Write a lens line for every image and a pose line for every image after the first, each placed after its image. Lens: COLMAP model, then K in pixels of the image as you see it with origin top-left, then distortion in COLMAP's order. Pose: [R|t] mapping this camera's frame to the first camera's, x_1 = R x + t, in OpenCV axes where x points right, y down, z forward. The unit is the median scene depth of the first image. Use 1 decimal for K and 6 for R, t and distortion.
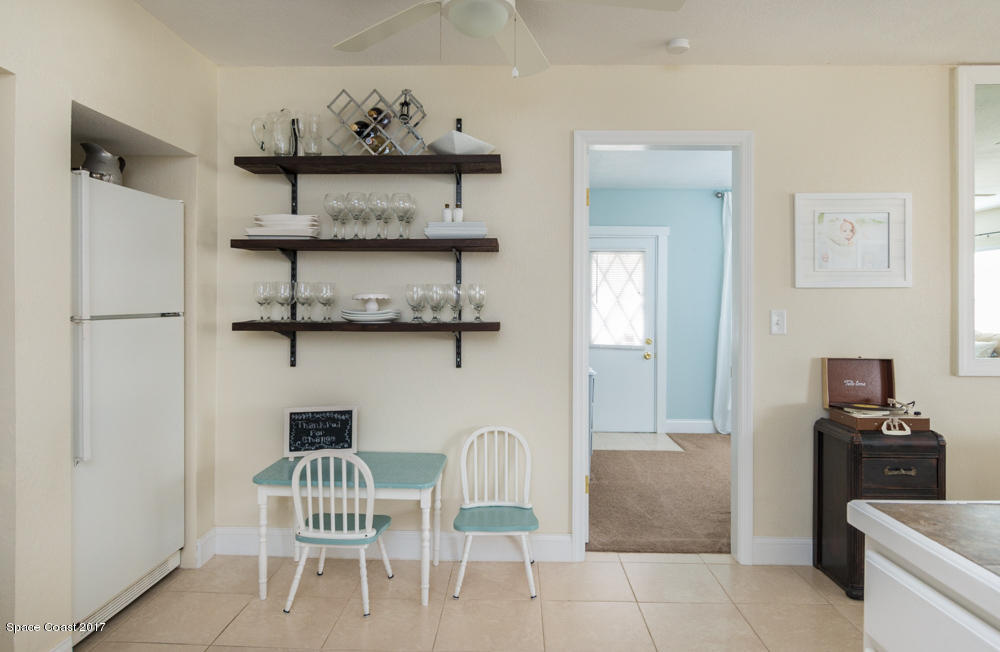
lens RADIAL K [[634.0, 0, 499.6], [0, 634.0, 308.1], [0, 0, 1]] dist [-0.001338, -0.000091]
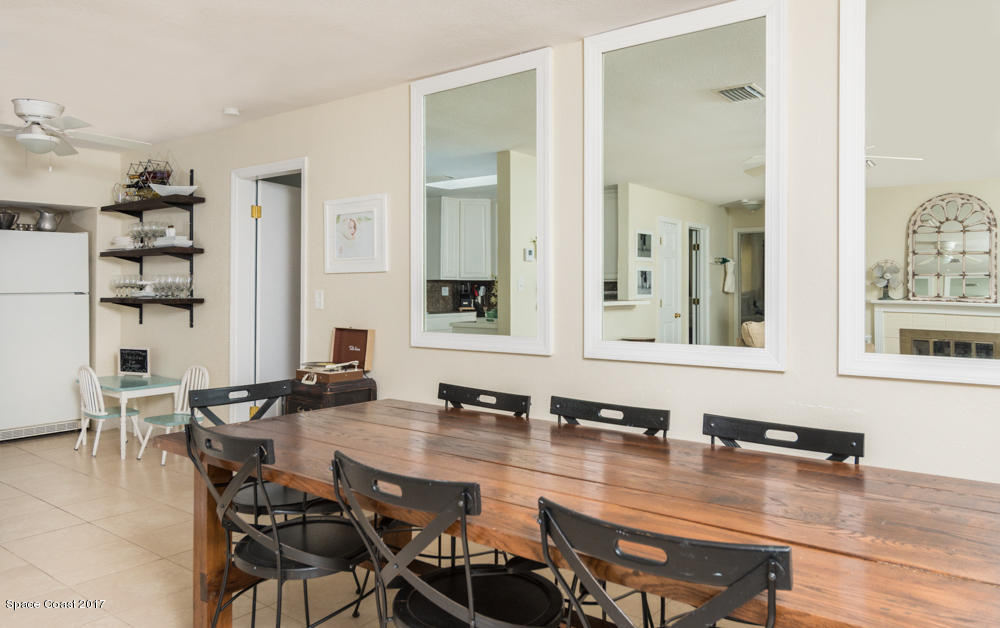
lens RADIAL K [[703.8, 0, 499.9], [0, 703.8, 289.6], [0, 0, 1]] dist [-0.001666, 0.001117]
pose [[0.804236, -0.002981, -0.594302, 1.644077], [-0.002467, 0.999962, -0.008355, 0.012794], [0.594305, 0.008185, 0.804198, 0.047553]]
